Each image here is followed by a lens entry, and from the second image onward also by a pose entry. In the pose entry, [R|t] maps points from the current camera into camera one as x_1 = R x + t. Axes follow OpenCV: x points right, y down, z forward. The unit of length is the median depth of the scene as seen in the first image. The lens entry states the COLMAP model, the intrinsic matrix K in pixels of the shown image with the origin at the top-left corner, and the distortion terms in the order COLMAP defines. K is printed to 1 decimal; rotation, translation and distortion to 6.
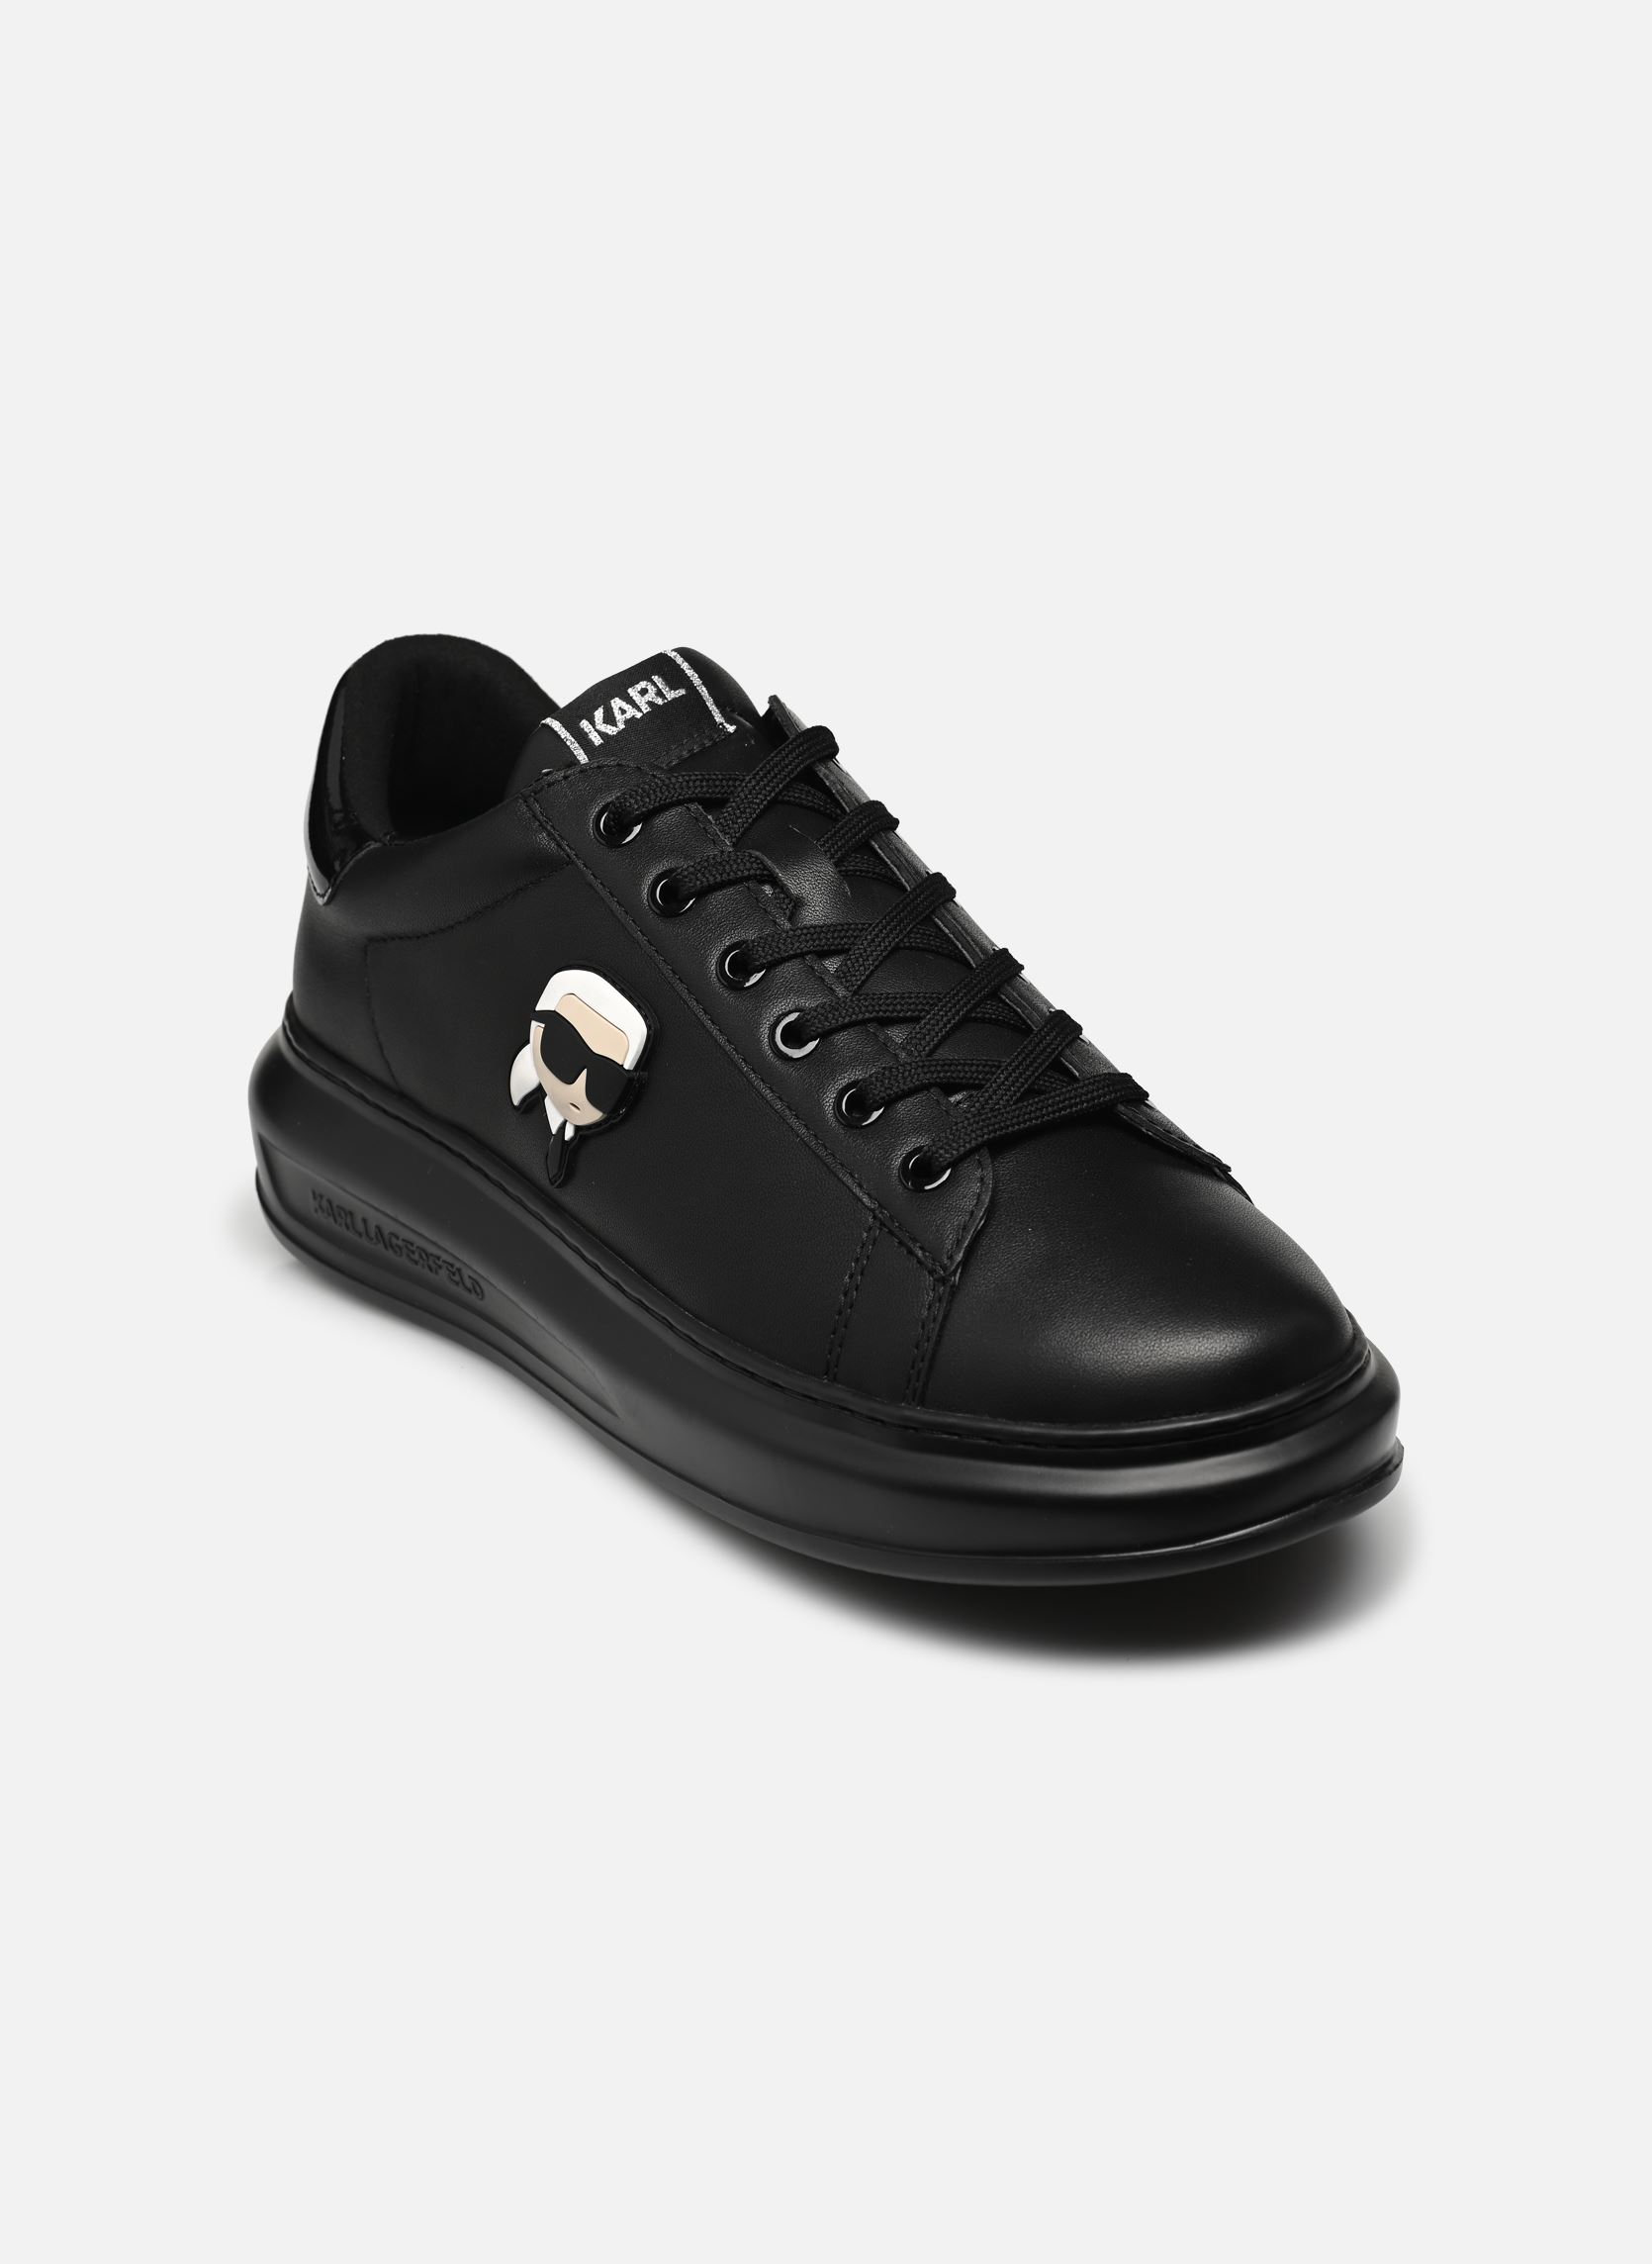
lens RADIAL K [[7368.9, 0, 825.9], [0, 7368.9, 1129.6], [0, 0, 1]] dist [-0.123326, 0.000000]
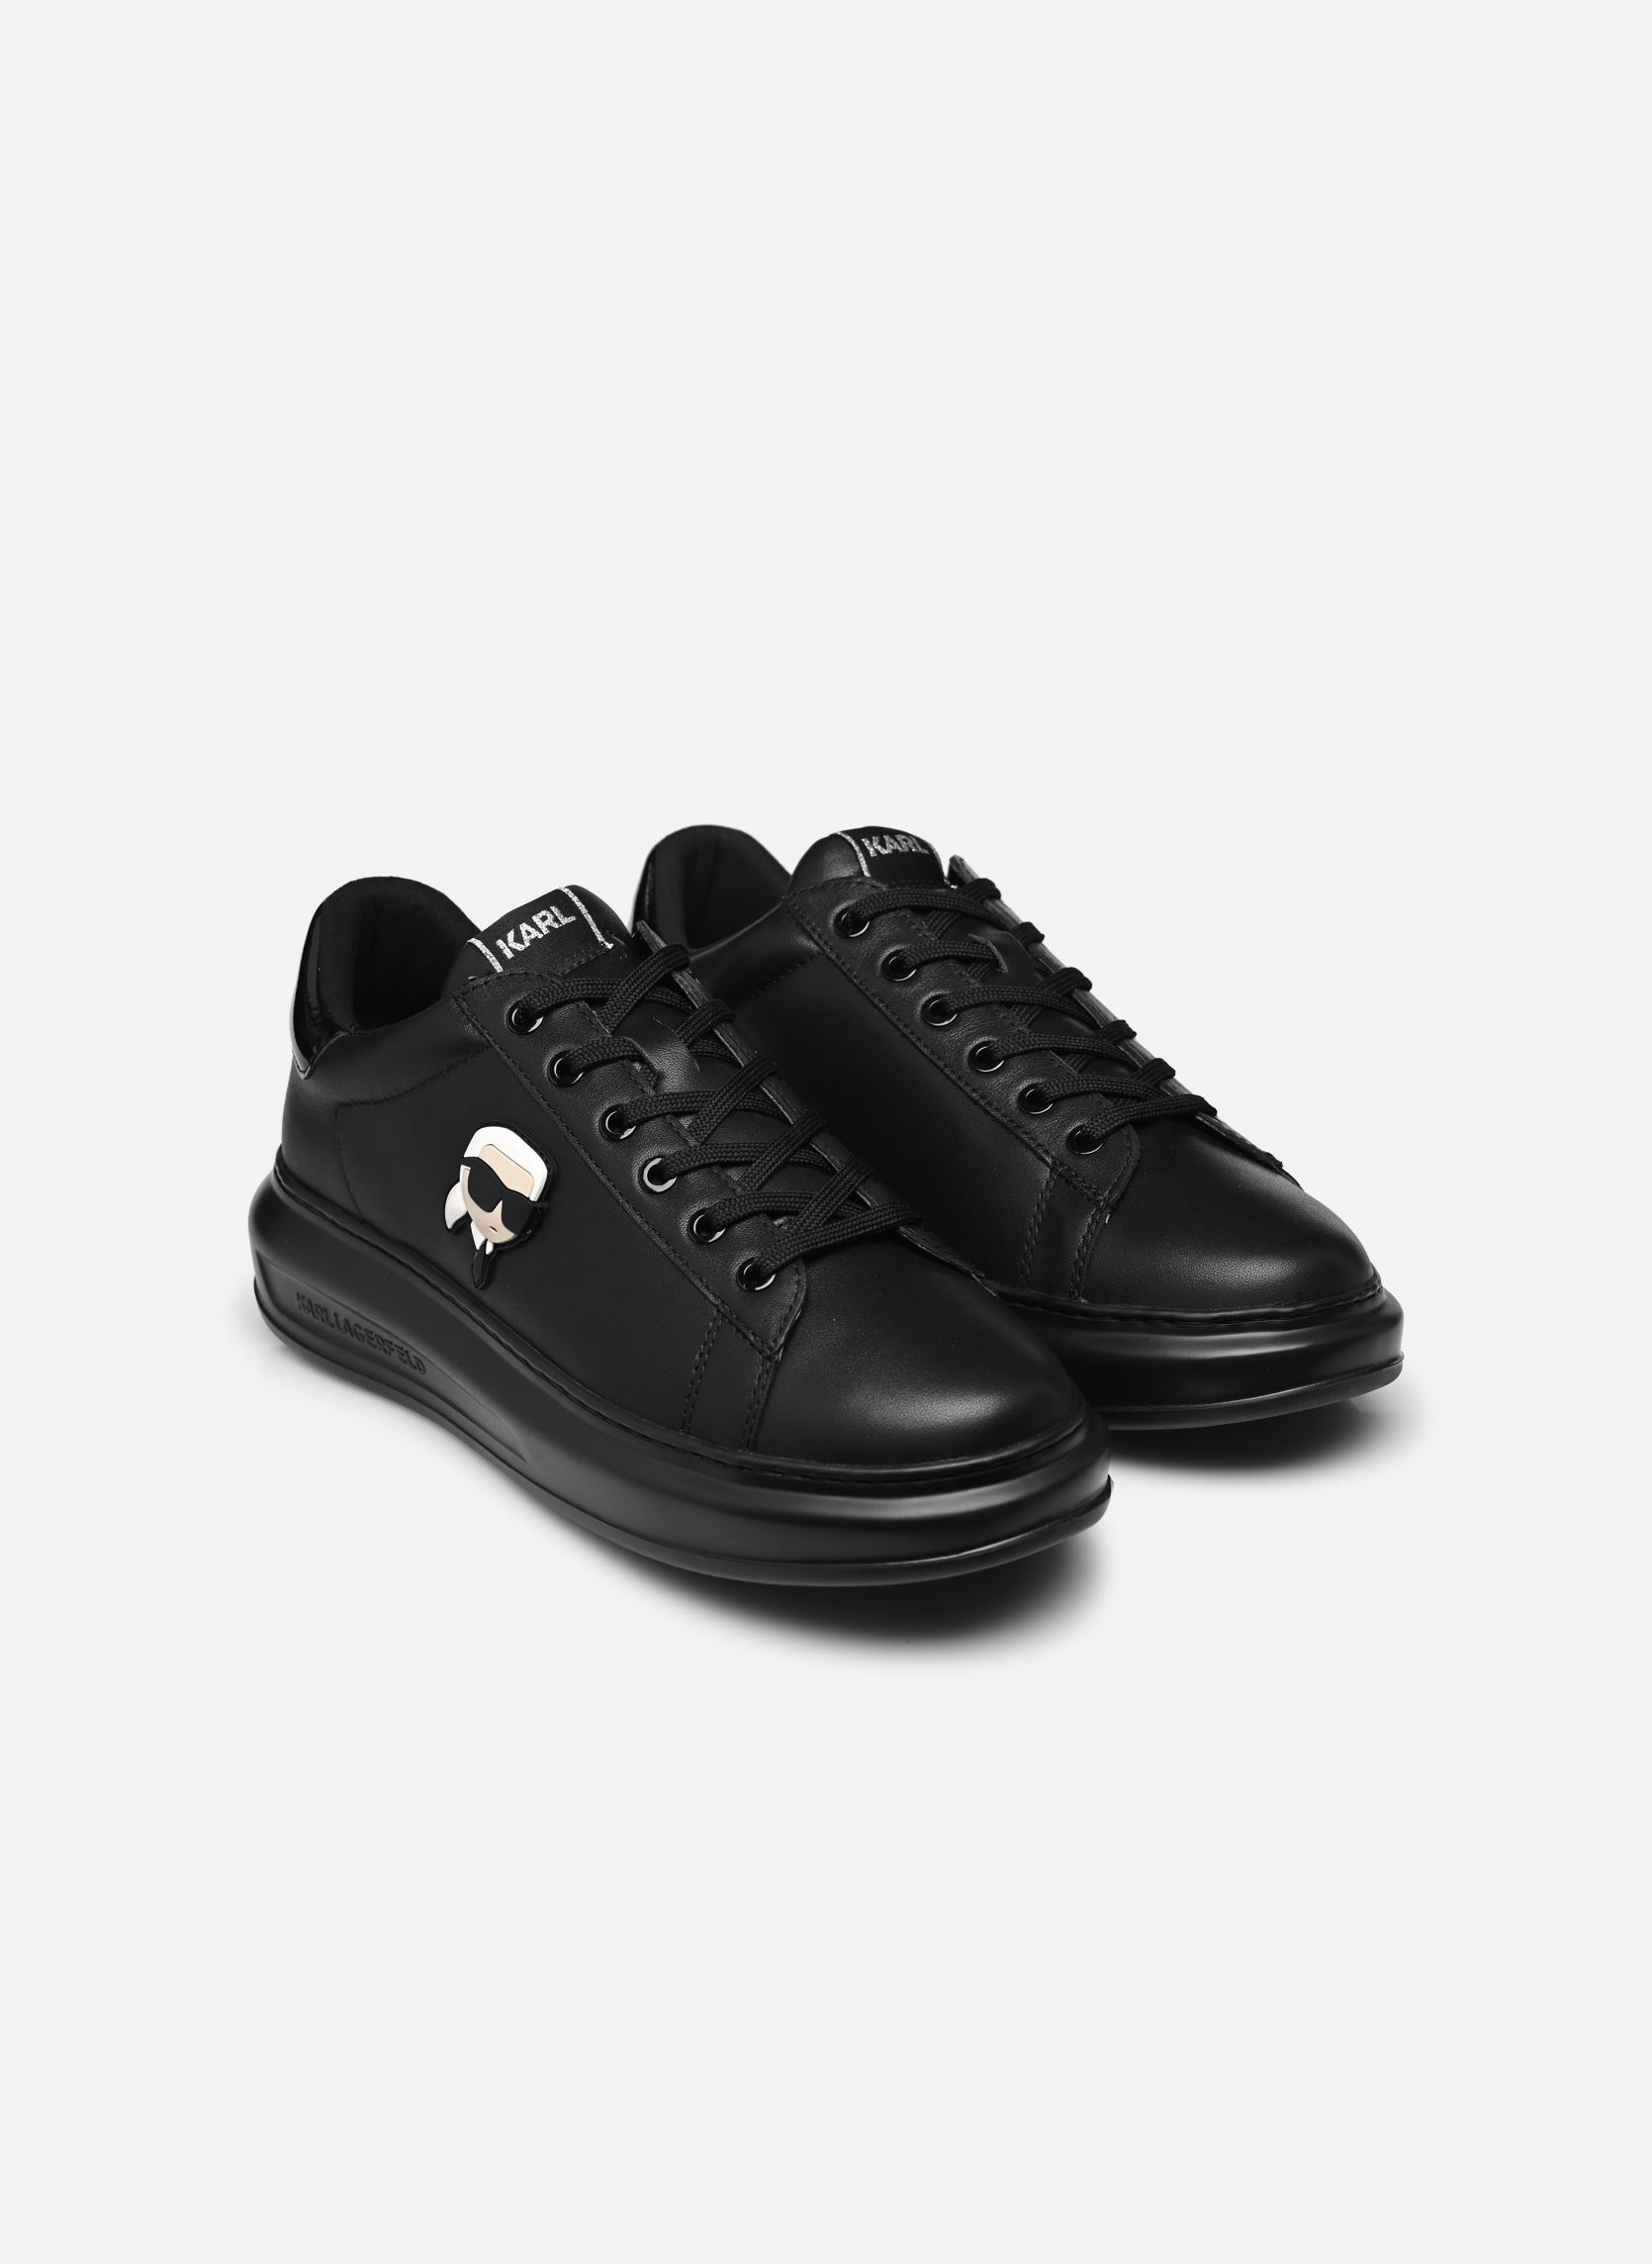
lens RADIAL K [[7368.9, 0, 826.2], [0, 7368.9, 1134.3], [0, 0, 1]] dist [-0.123326, 0.000000]
pose [[0.999568, -0.003535, 0.029186, -0.012709], [0.003525, 0.999994, 0.000409, -0.020653], [-0.029187, -0.000306, 0.999574, -0.336159]]
